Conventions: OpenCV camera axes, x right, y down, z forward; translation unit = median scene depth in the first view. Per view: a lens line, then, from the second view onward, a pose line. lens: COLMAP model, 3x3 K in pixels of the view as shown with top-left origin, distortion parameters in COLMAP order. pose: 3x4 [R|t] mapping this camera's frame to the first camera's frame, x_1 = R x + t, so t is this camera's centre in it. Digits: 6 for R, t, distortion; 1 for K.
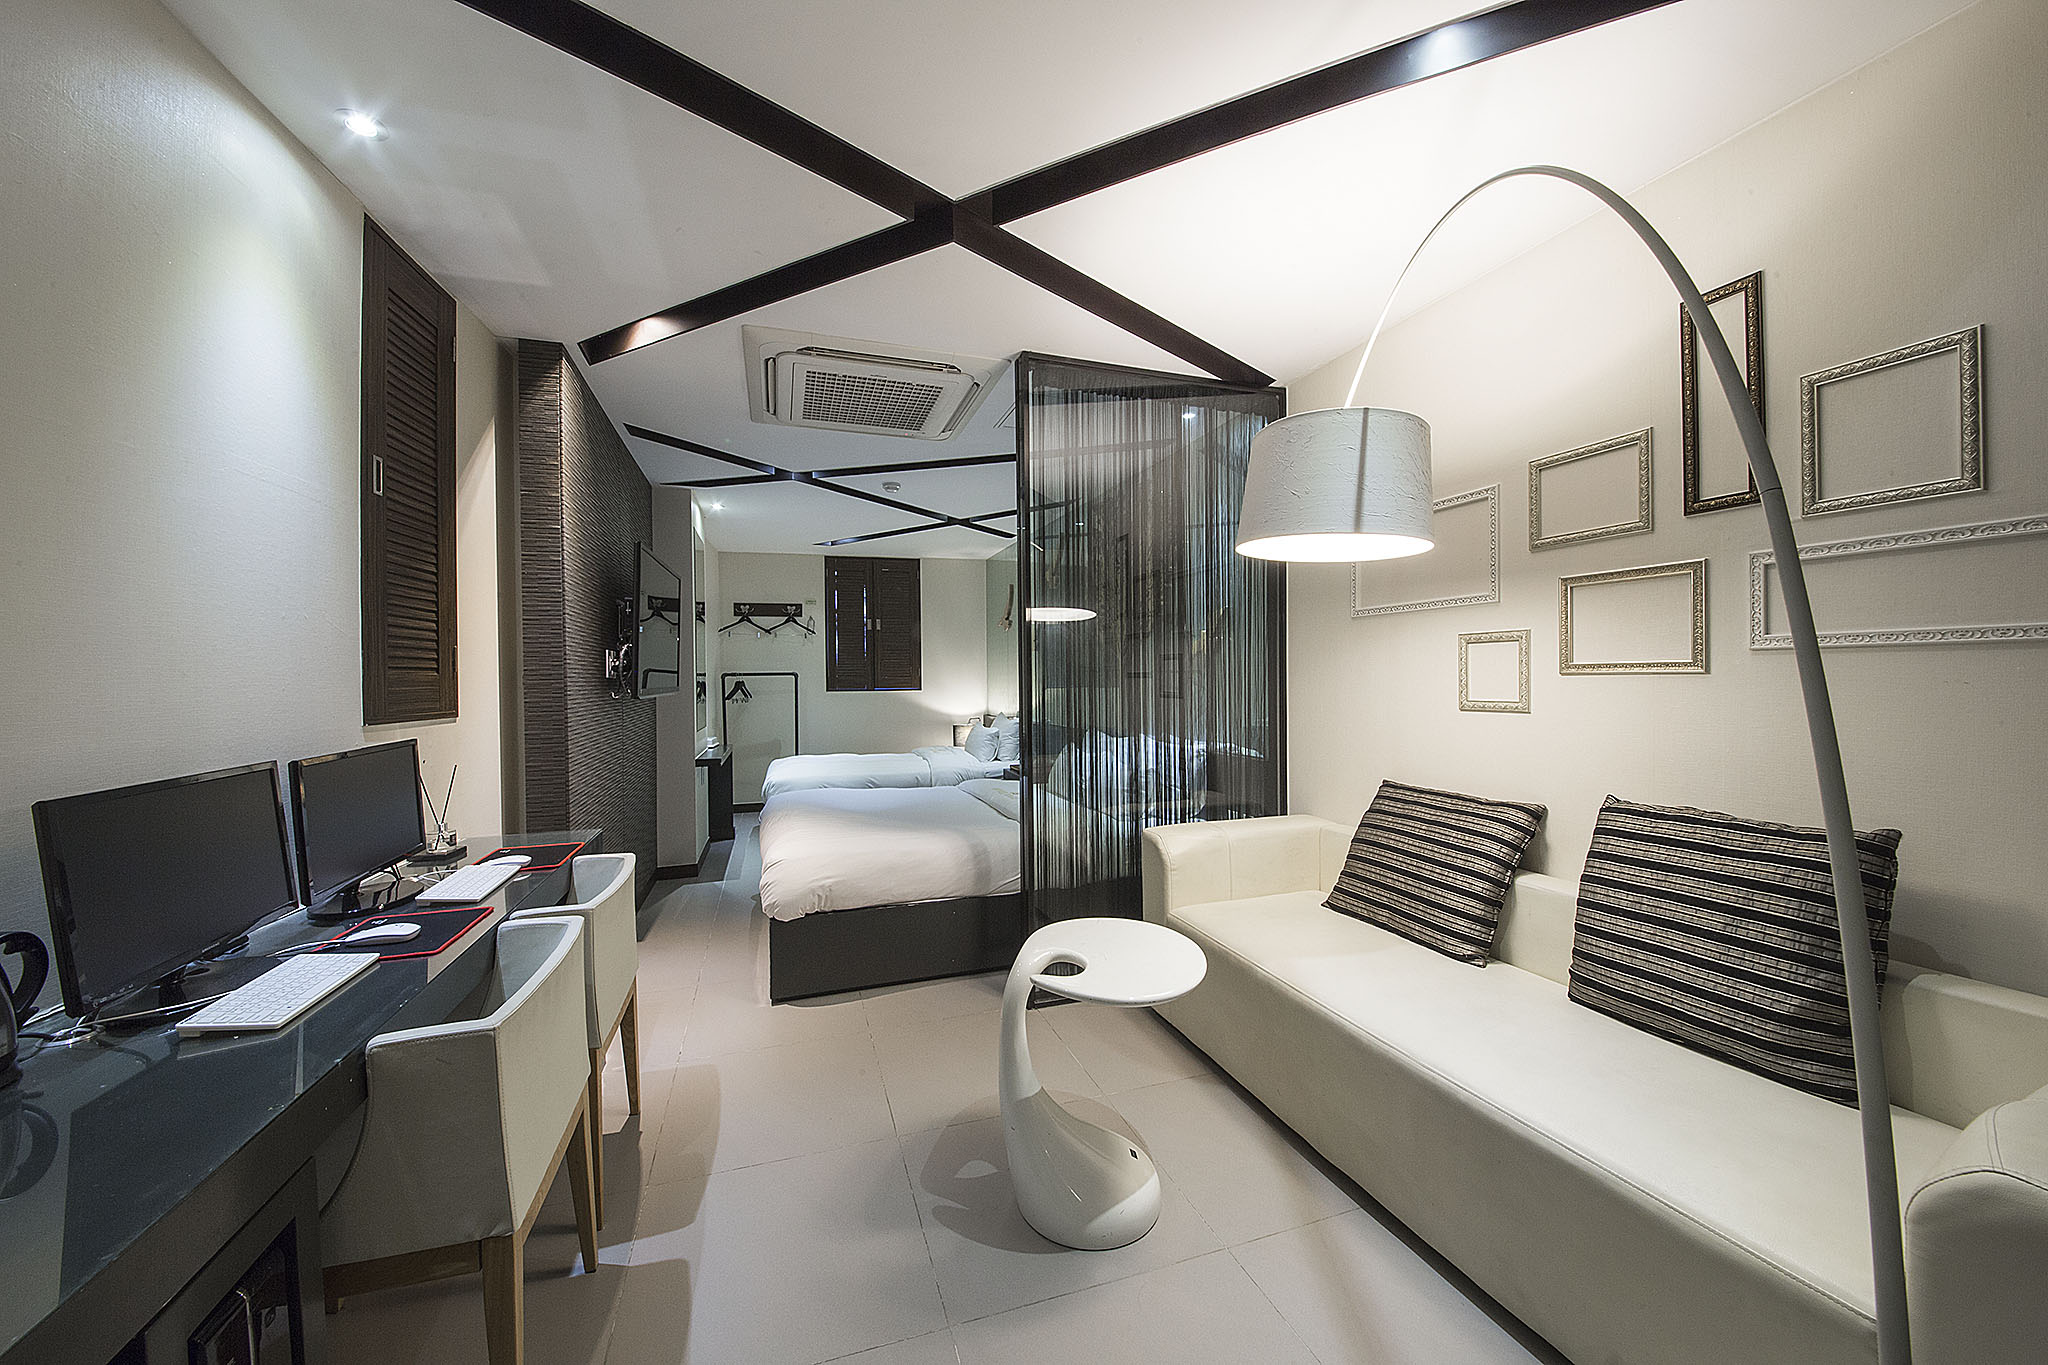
lens RADIAL K [[722.0, 0, 1012.8], [0, 722.0, 679.9], [0, 0, 1]] dist [0.013952, -0.017459]
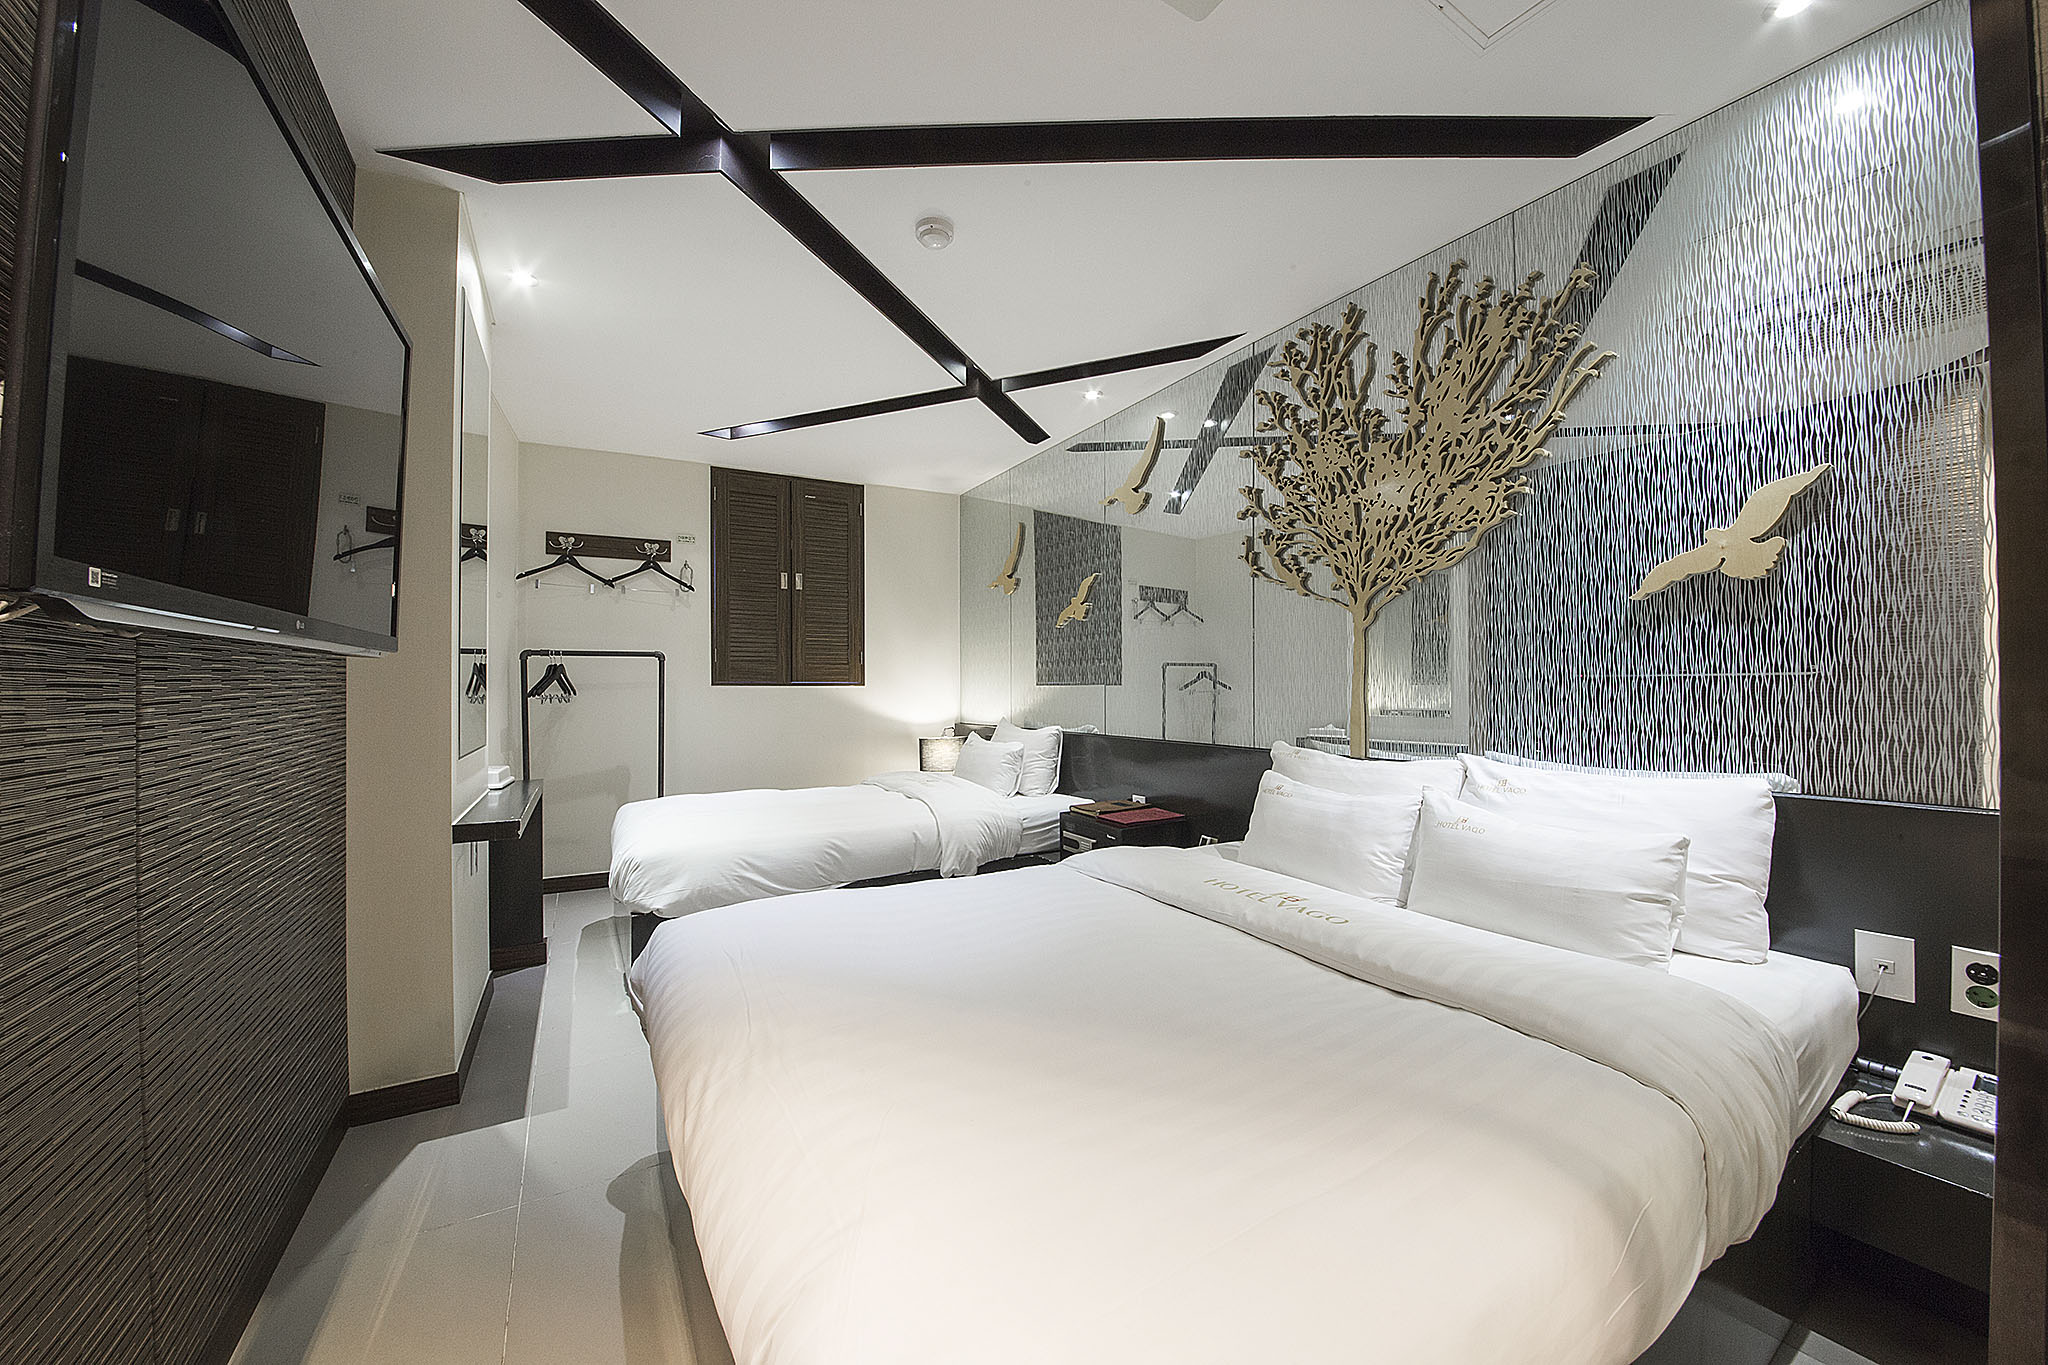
lens RADIAL K [[718.5, 0, 1029.3], [0, 718.5, 678.4], [0, 0, 1]] dist [-0.000927, -0.017247]
pose [[0.971158, 0.010202, 0.238218, -0.256862], [-0.006454, 0.999843, -0.016509, 0.033058], [-0.238349, 0.014496, 0.971071, 0.625124]]
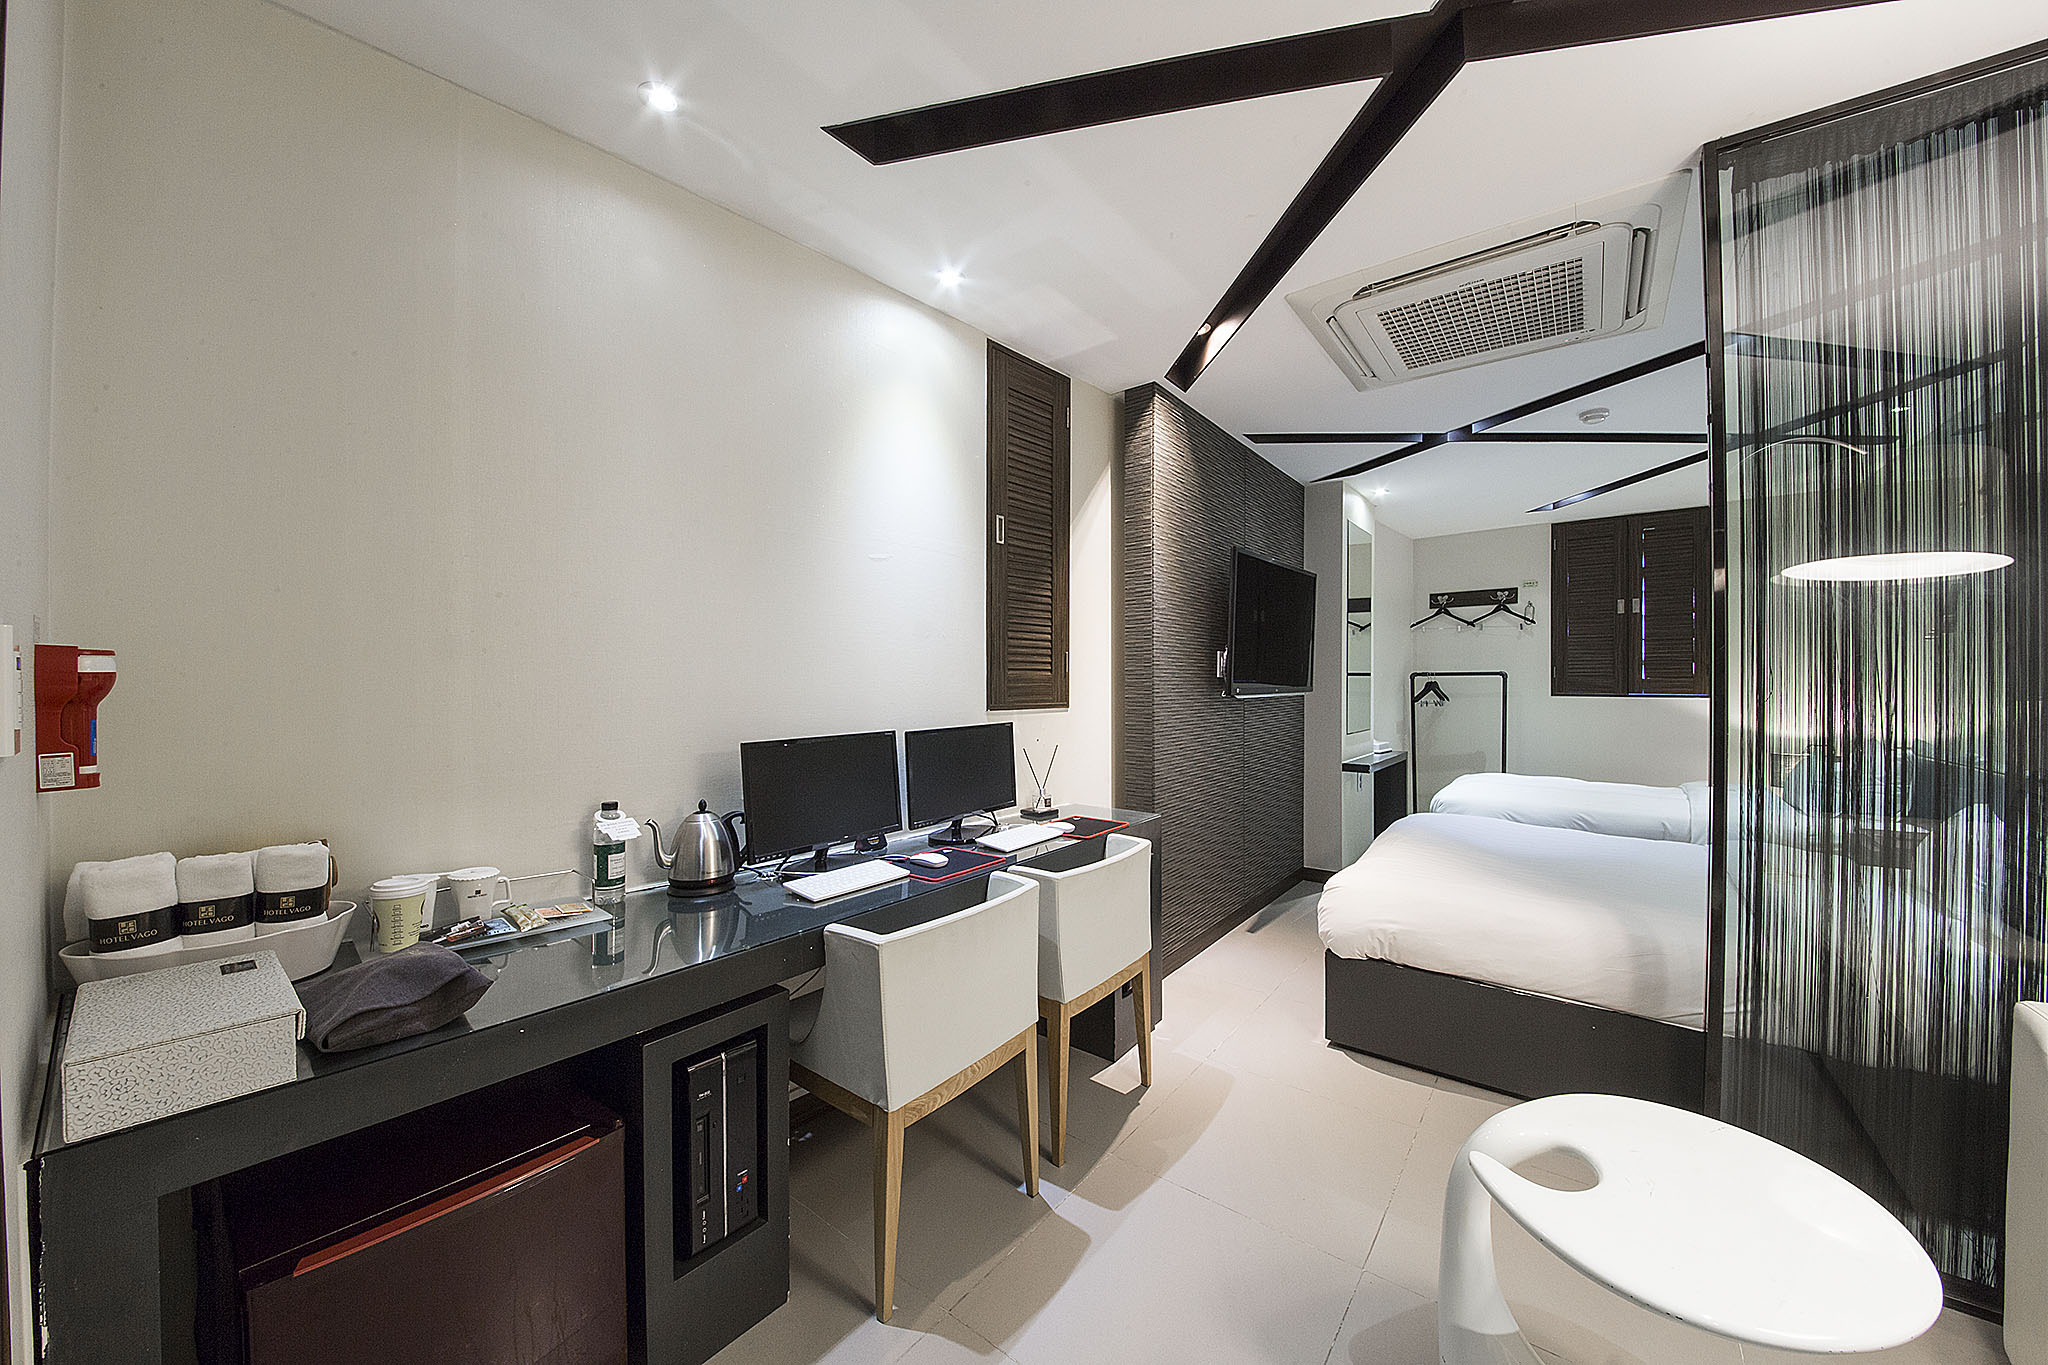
lens RADIAL K [[722.0, 0, 1012.8], [0, 722.0, 679.9], [0, 0, 1]] dist [0.013952, -0.017459]
pose [[0.544847, 0.007617, -0.838501, 0.150808], [-0.006913, 0.999966, 0.004592, -0.001724], [0.838507, 0.003294, 0.544881, 0.143957]]
